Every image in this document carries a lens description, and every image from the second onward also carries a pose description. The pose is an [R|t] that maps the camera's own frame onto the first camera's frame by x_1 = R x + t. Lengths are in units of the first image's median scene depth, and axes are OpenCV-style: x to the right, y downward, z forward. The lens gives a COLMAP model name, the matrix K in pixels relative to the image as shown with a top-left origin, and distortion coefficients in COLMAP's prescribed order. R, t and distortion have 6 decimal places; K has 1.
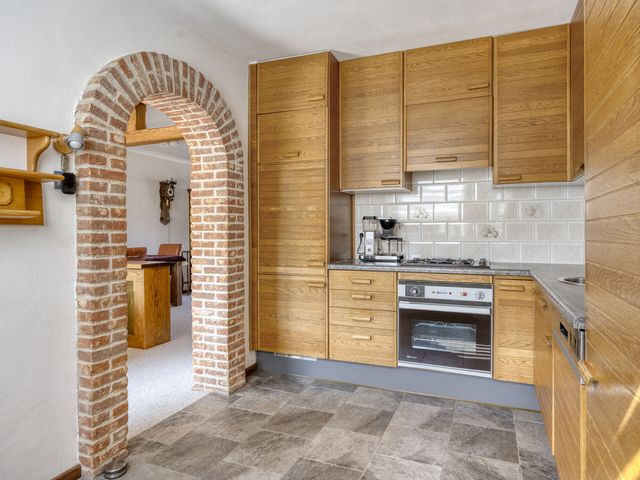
lens RADIAL K [[407.7, 0, 324.5], [0, 407.7, 239.9], [0, 0, 1]] dist [-0.002818, 0.000374]
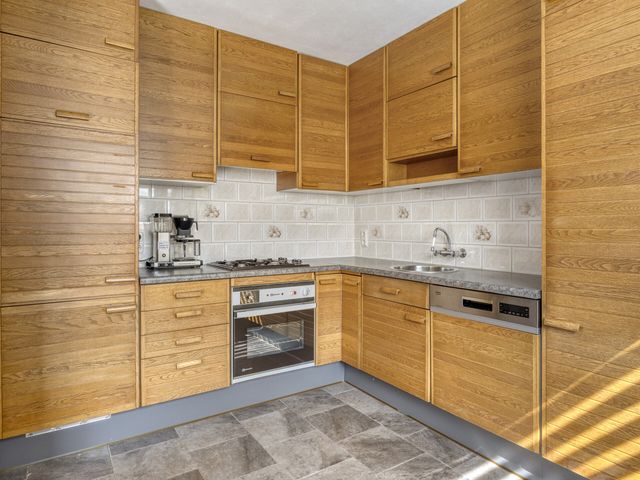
lens RADIAL K [[407.7, 0, 324.0], [0, 407.7, 234.6], [0, 0, 1]] dist [-0.002818, 0.000374]
pose [[0.545505, -0.012076, 0.838021, -0.451843], [0.015885, 0.999866, 0.004068, -0.016799], [-0.837957, 0.011093, 0.545624, 0.345464]]
